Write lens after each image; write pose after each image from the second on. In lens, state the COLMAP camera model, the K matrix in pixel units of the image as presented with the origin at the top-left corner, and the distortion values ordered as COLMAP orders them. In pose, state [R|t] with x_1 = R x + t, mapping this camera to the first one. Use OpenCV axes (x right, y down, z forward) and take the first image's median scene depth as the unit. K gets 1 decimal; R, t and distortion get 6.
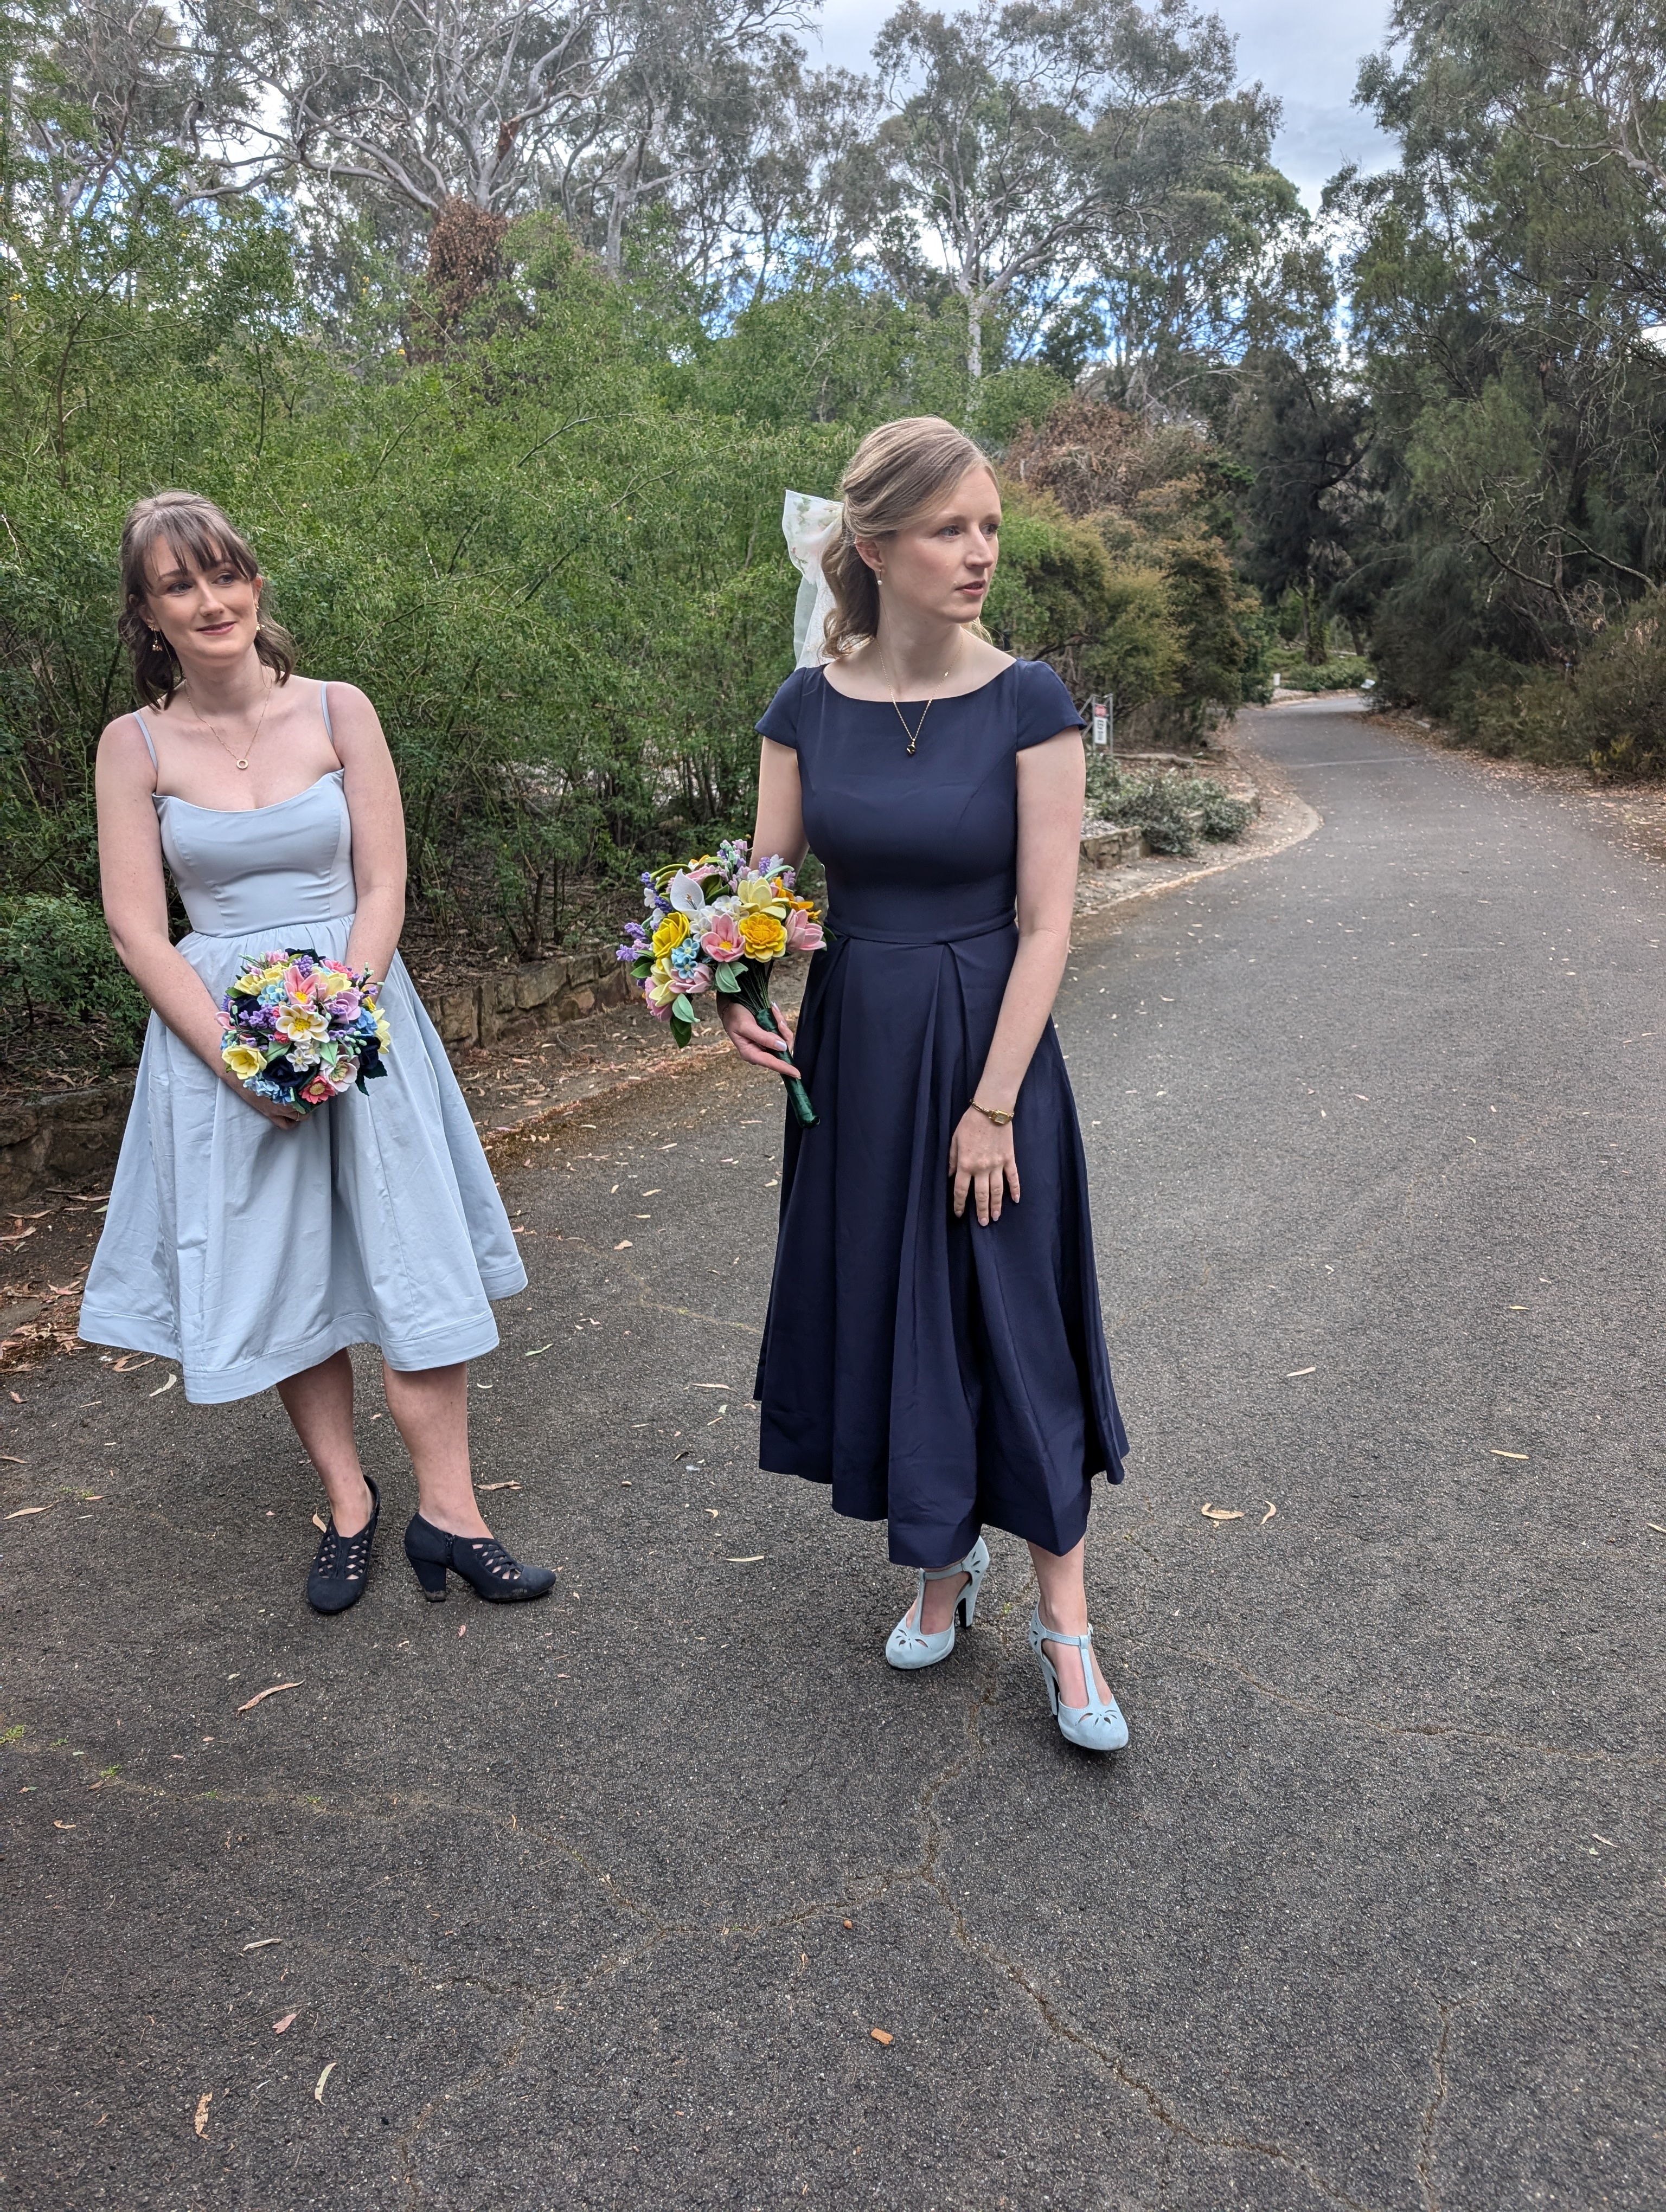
lens RADIAL K [[1577.2, 0, 842.4], [0, 1577.2, 1098.8], [0, 0, 1]] dist [0.014547, -0.017605]
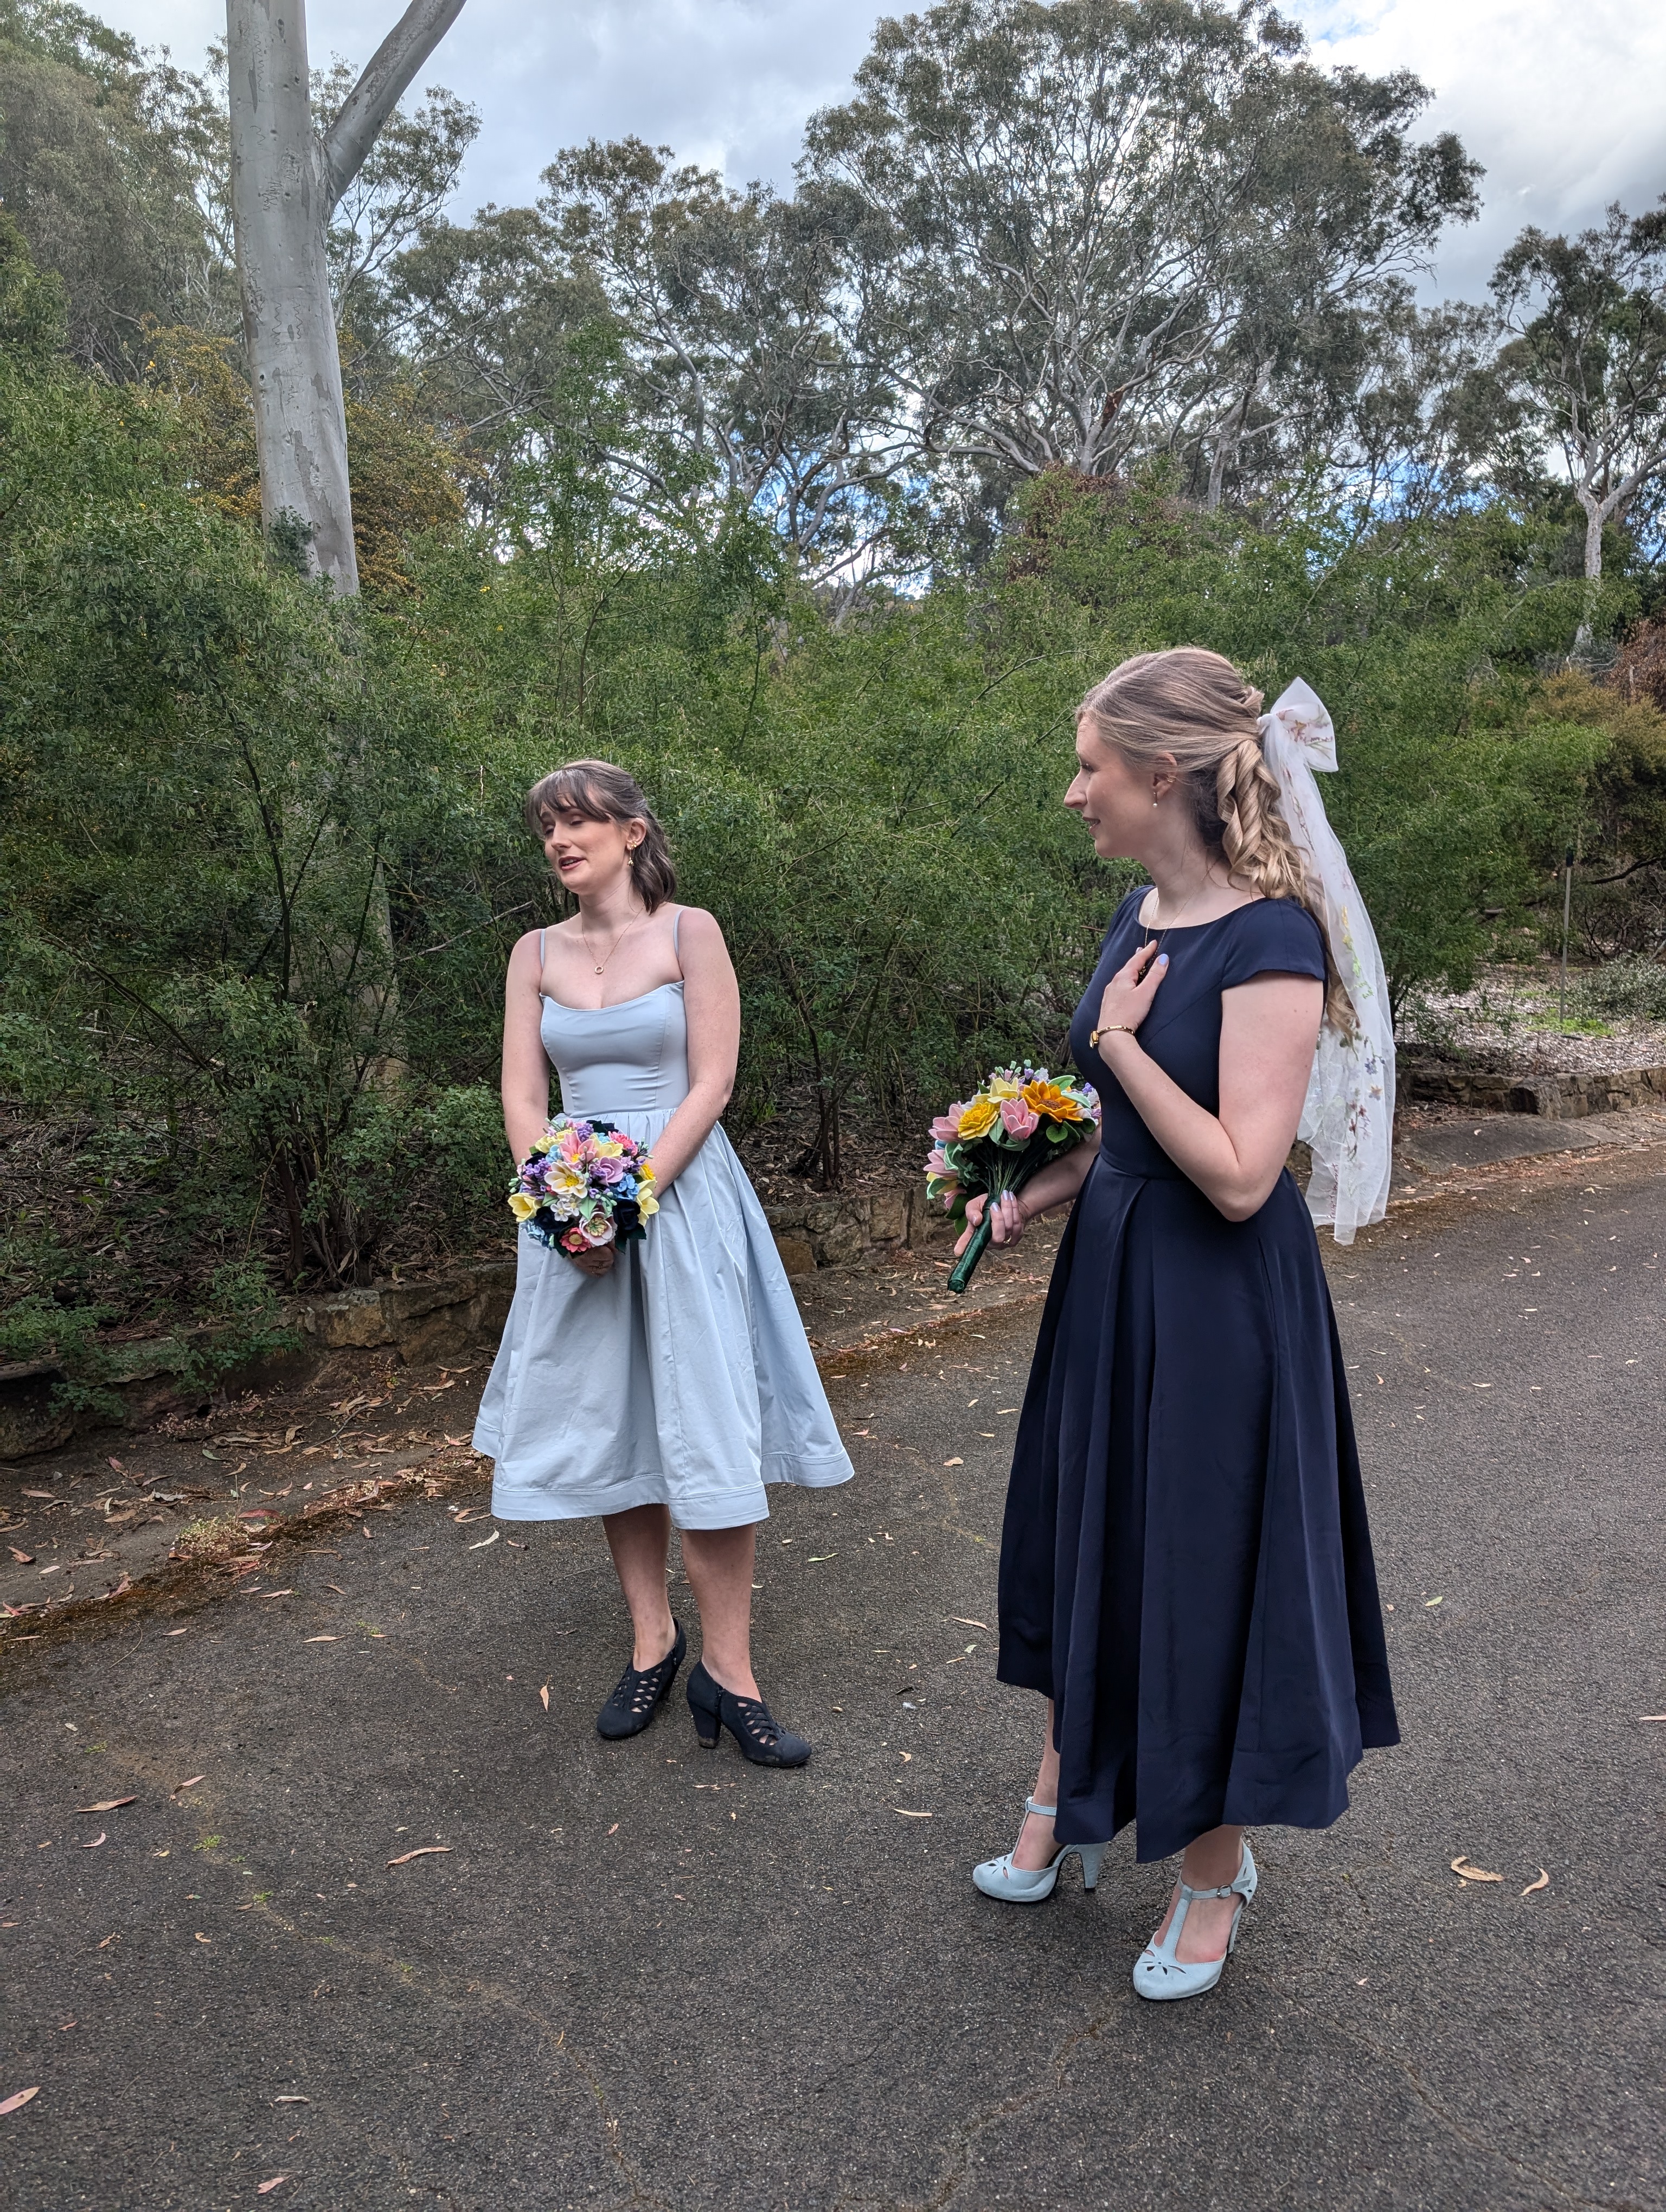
lens RADIAL K [[1577.2, 0, 858.7], [0, 1577.2, 1106.6], [0, 0, 1]] dist [0.014547, -0.017605]
pose [[0.934767, 0.043323, -0.352610, 0.104175], [-0.087566, 0.990011, -0.110502, -0.009018], [0.344301, 0.134170, 0.929223, 0.025660]]
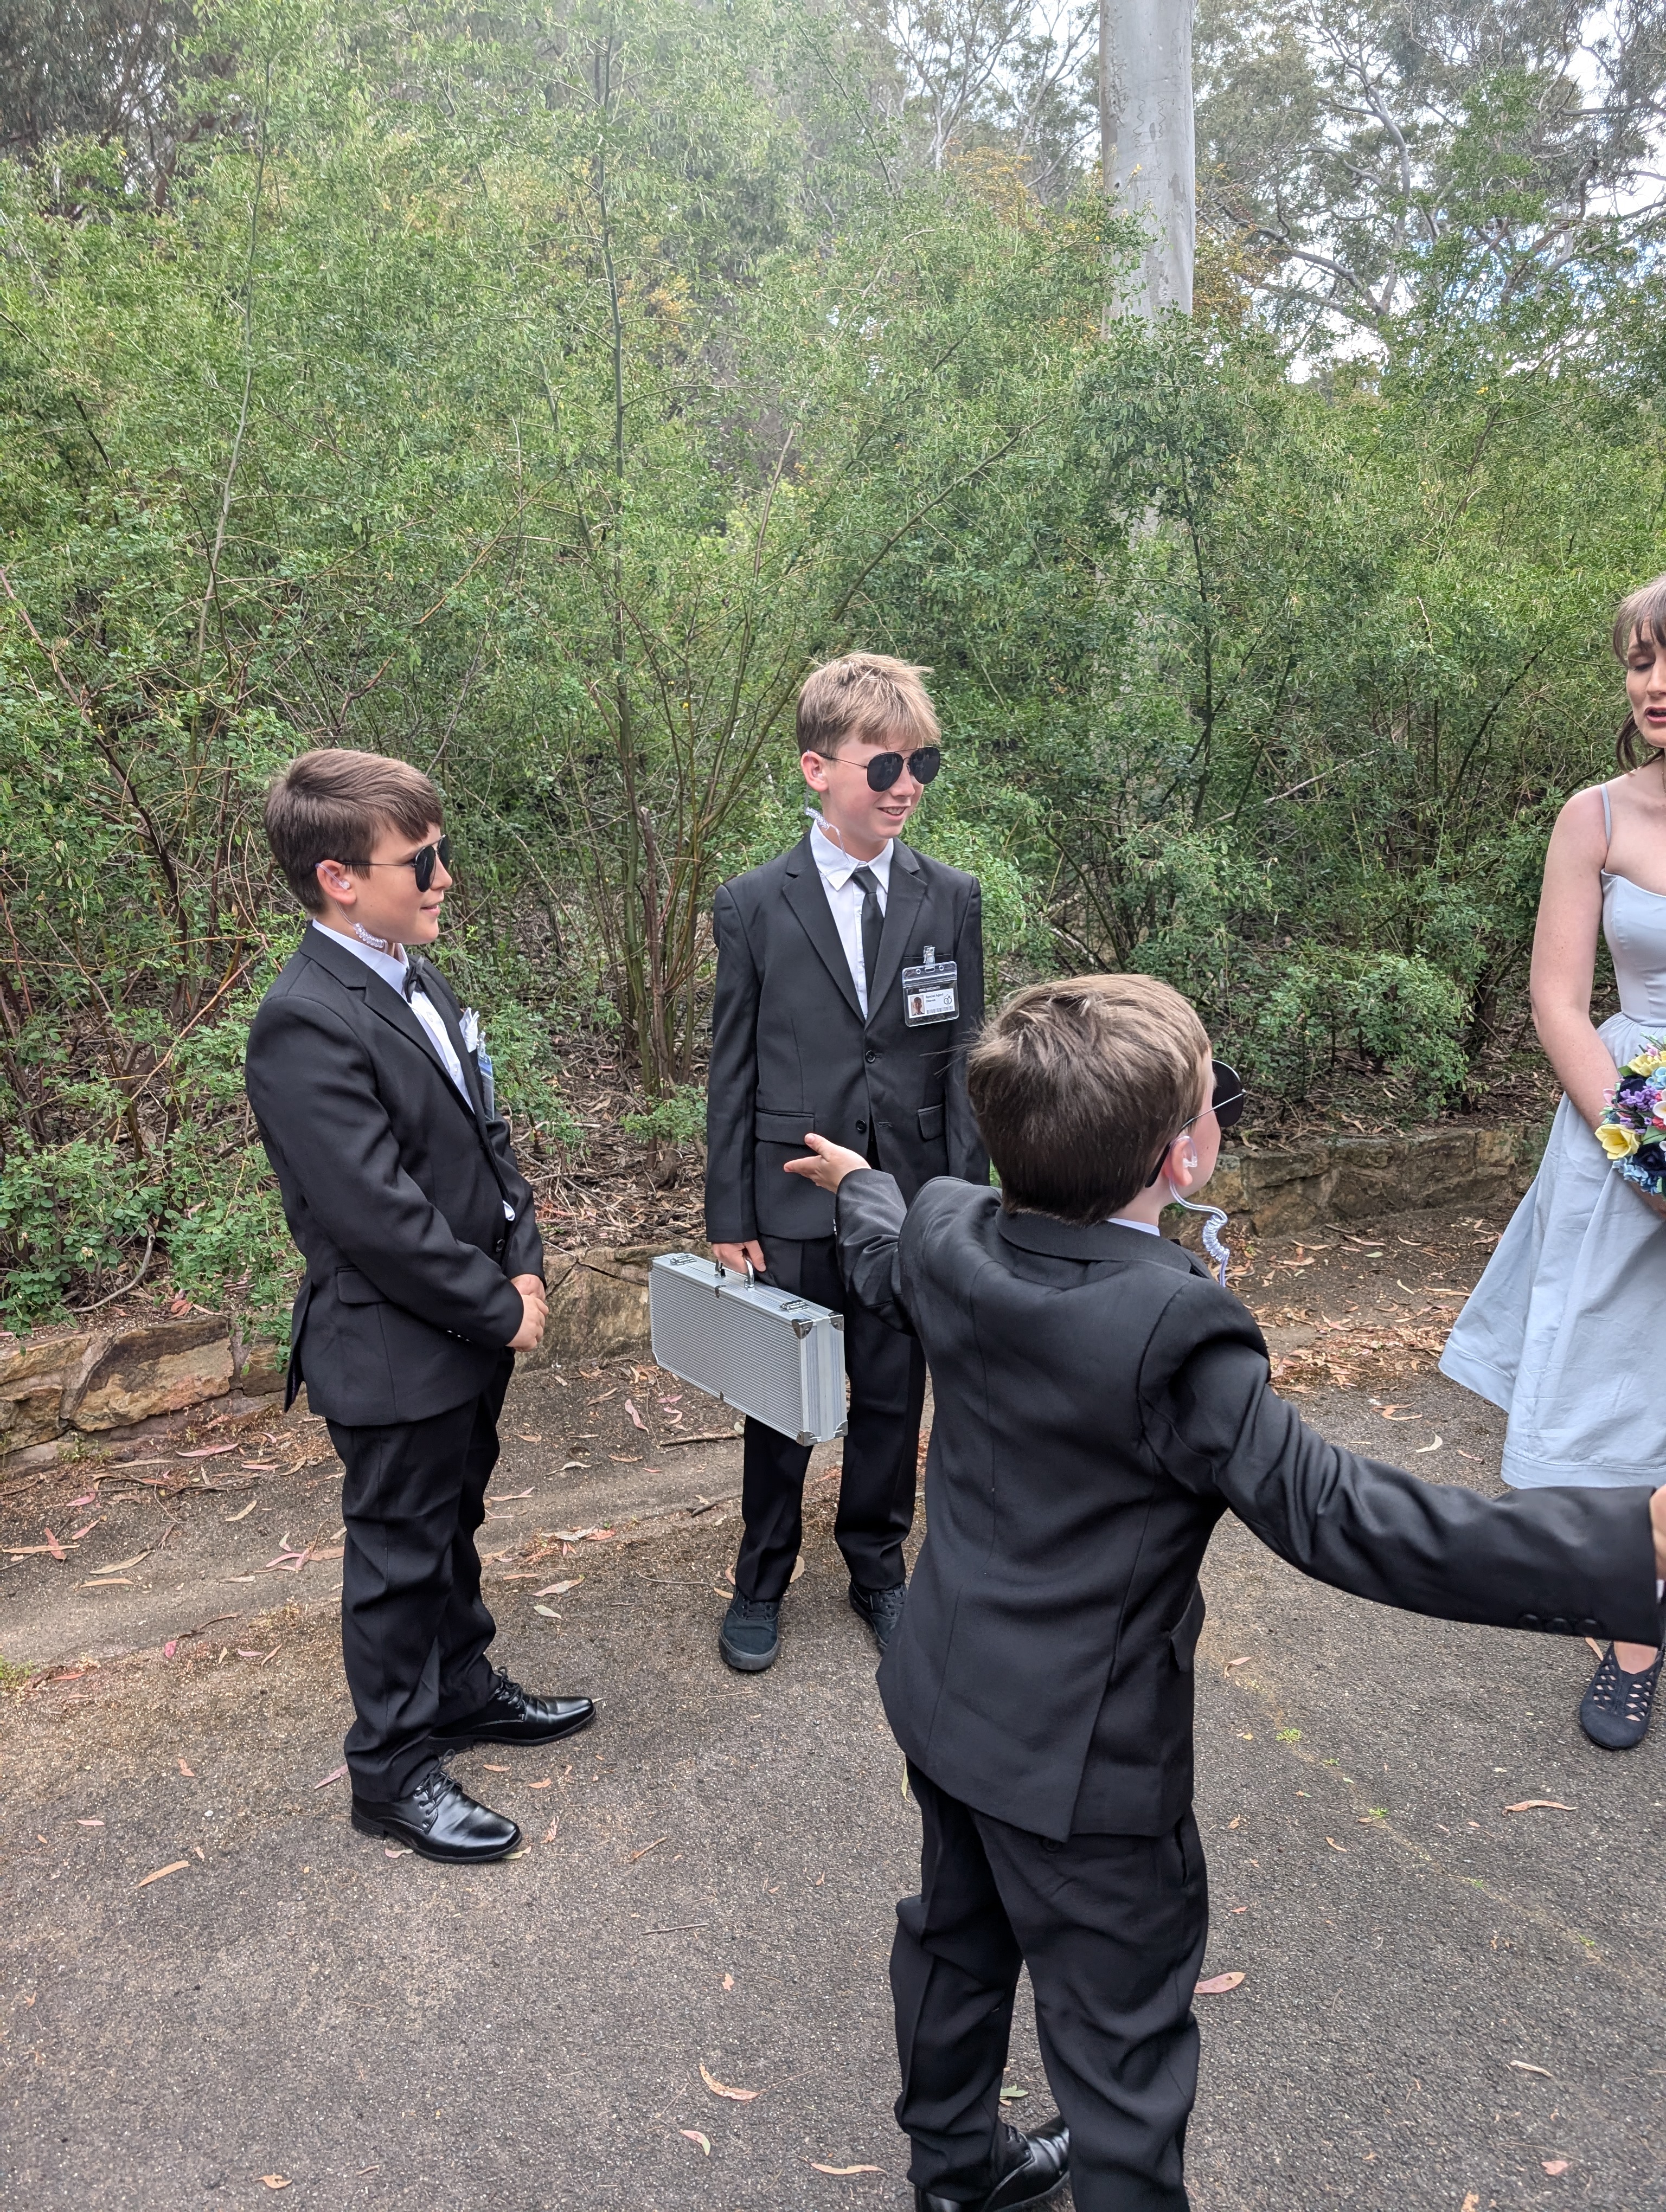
lens RADIAL K [[1577.2, 0, 814.3], [0, 1577.2, 1104.0], [0, 0, 1]] dist [0.014547, -0.017605]
pose [[0.728244, 0.155892, -0.667352, -0.043823], [-0.177065, 0.983521, 0.036527, -0.000400], [0.662049, 0.091564, 0.743846, -0.019437]]
